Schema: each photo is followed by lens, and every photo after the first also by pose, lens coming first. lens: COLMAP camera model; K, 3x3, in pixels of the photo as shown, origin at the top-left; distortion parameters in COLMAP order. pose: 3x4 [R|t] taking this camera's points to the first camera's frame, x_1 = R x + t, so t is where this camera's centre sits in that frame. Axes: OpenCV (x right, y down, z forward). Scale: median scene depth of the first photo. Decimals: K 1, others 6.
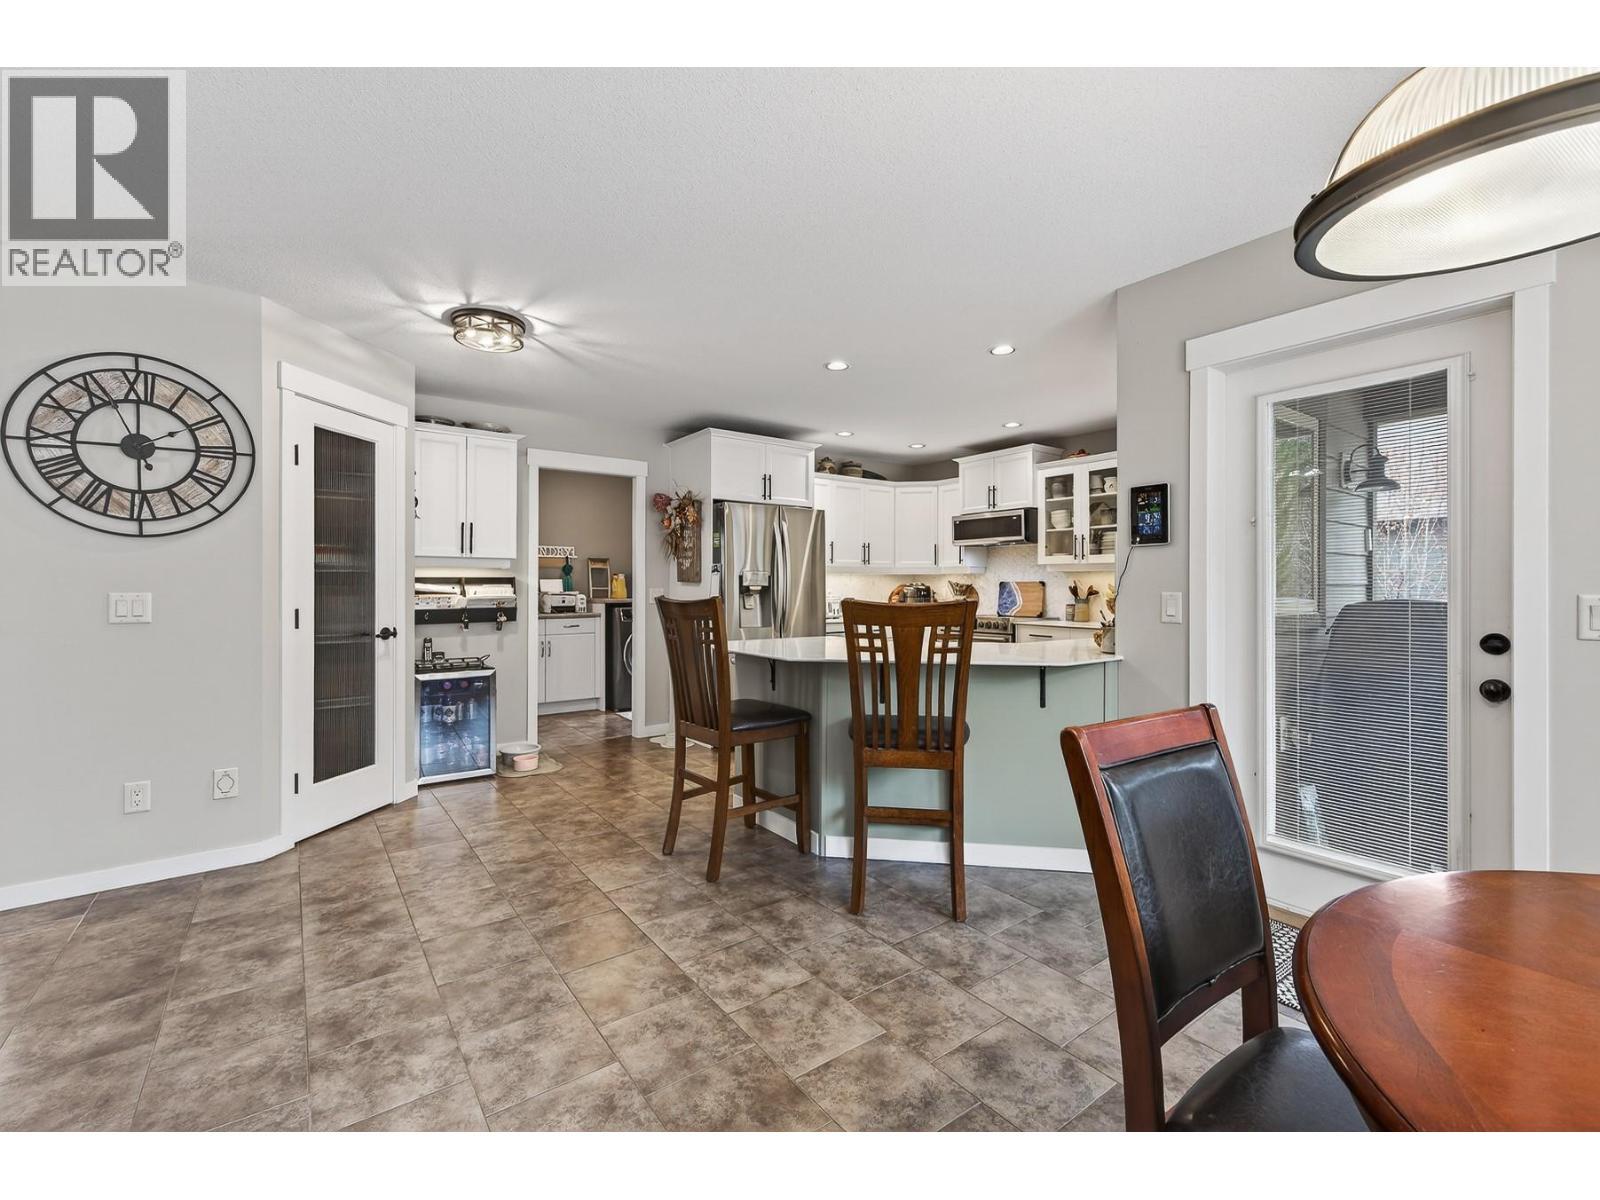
lens RADIAL K [[691.4, 0, 803.0], [0, 691.4, 590.2], [0, 0, 1]] dist [0.001031, -0.002967]
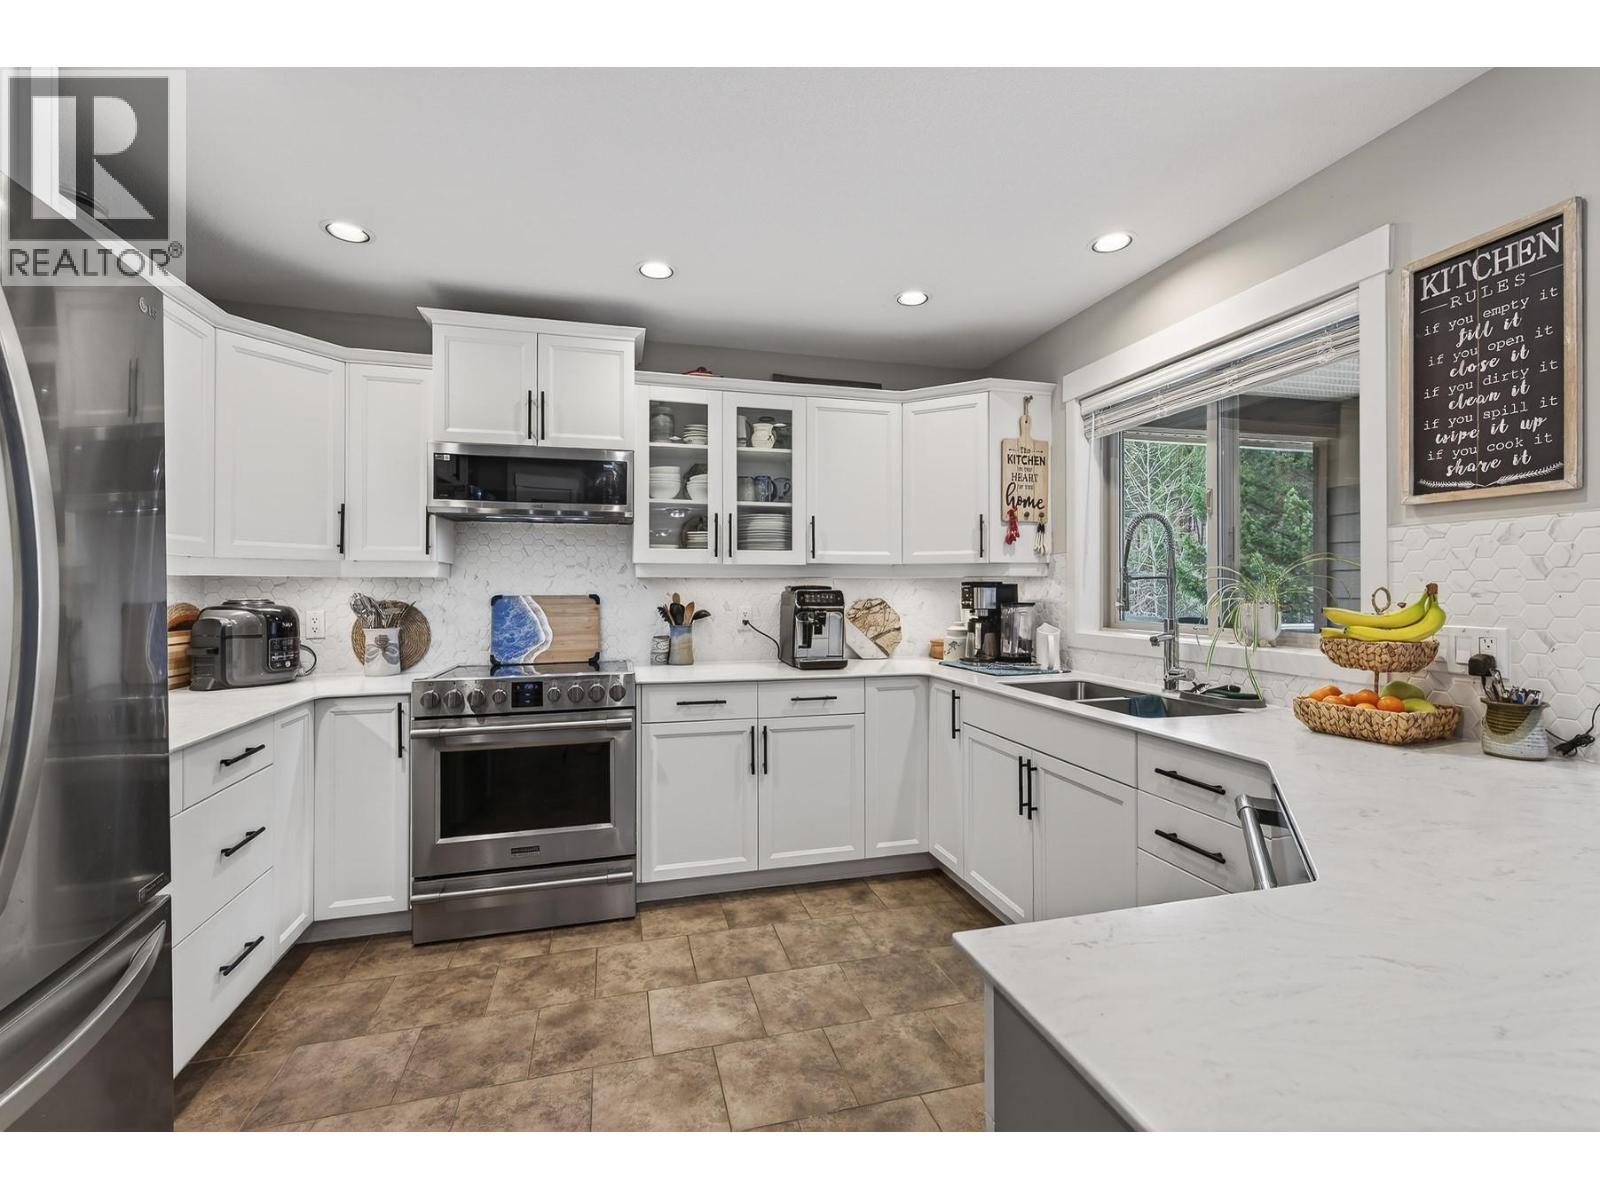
lens RADIAL K [[691.4, 0, 804.0], [0, 691.4, 591.0], [0, 0, 1]] dist [0.001031, -0.002967]
pose [[0.363803, -0.002090, 0.931473, -0.098313], [0.007577, 0.999971, -0.000716, -0.014938], [-0.931445, 0.007318, 0.363809, 0.682650]]
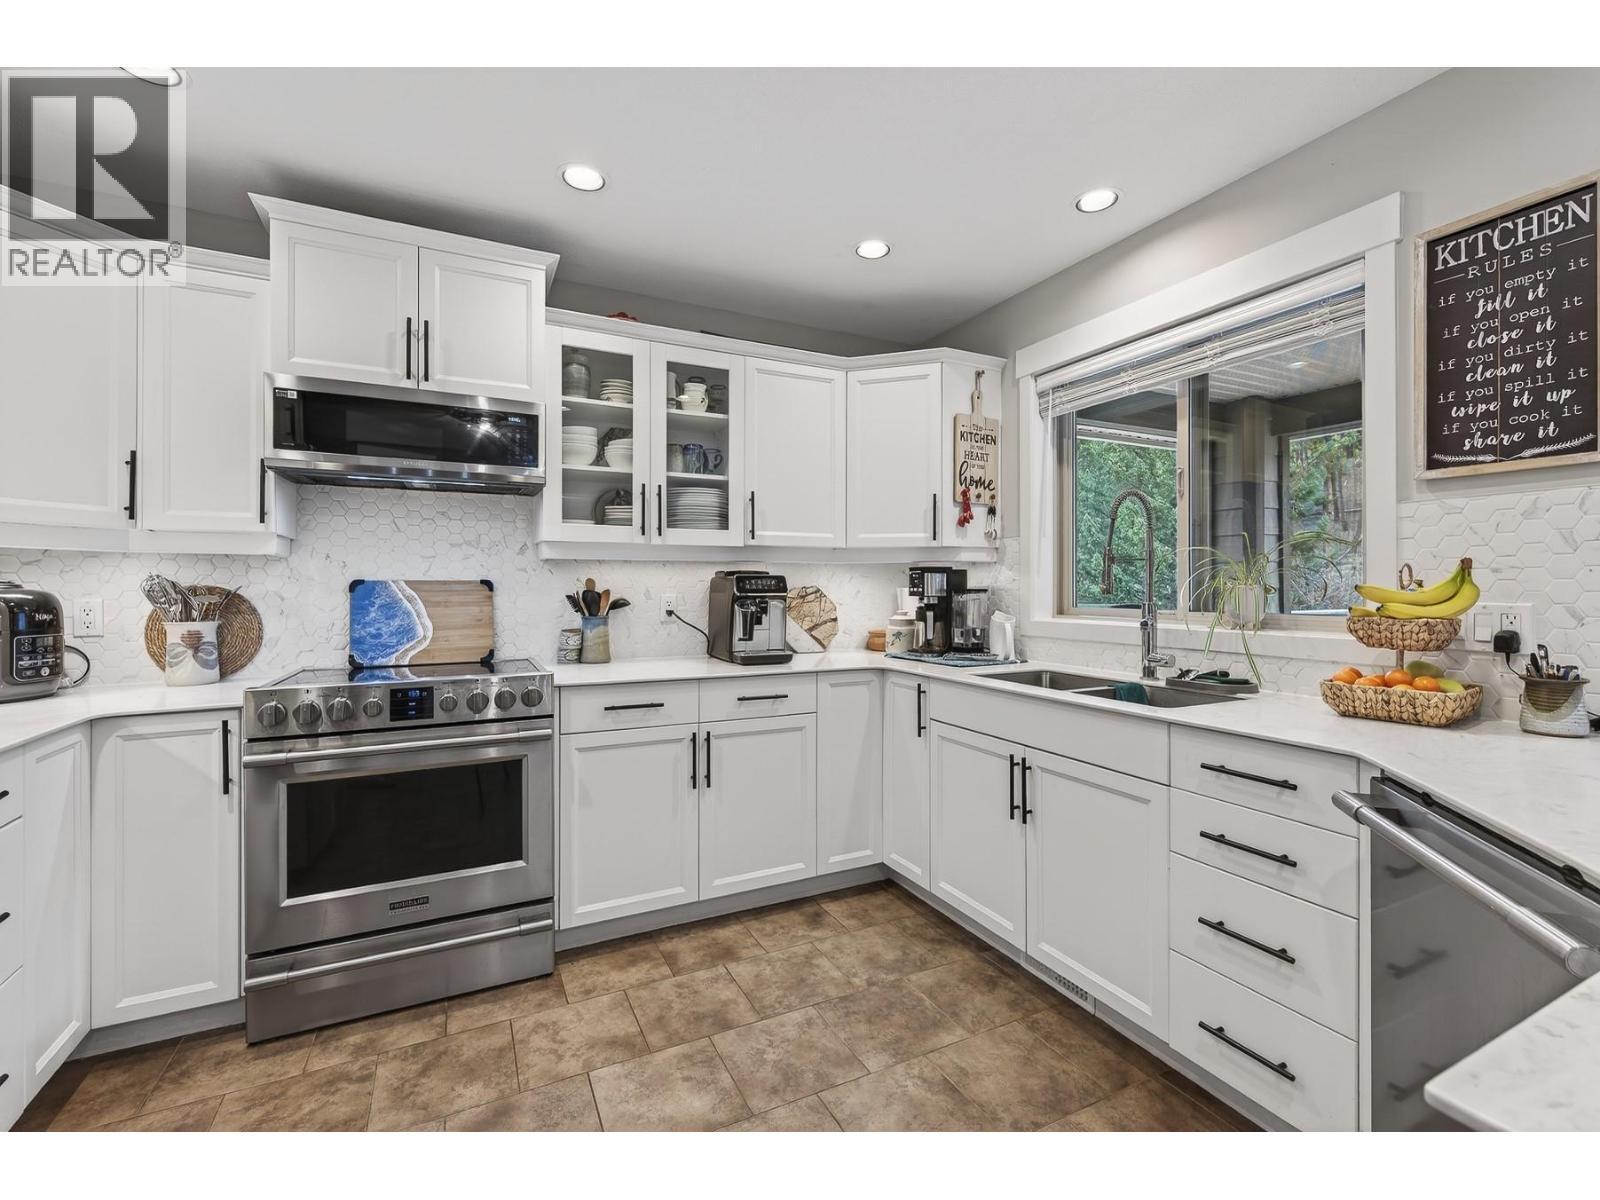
lens RADIAL K [[691.4, 0, 800.4], [0, 691.4, 591.1], [0, 0, 1]] dist [0.001031, -0.002967]
pose [[0.174915, -0.003669, 0.984577, -0.055380], [0.007188, 0.999971, 0.002449, -0.005729], [-0.984557, 0.006649, 0.174936, 0.758182]]
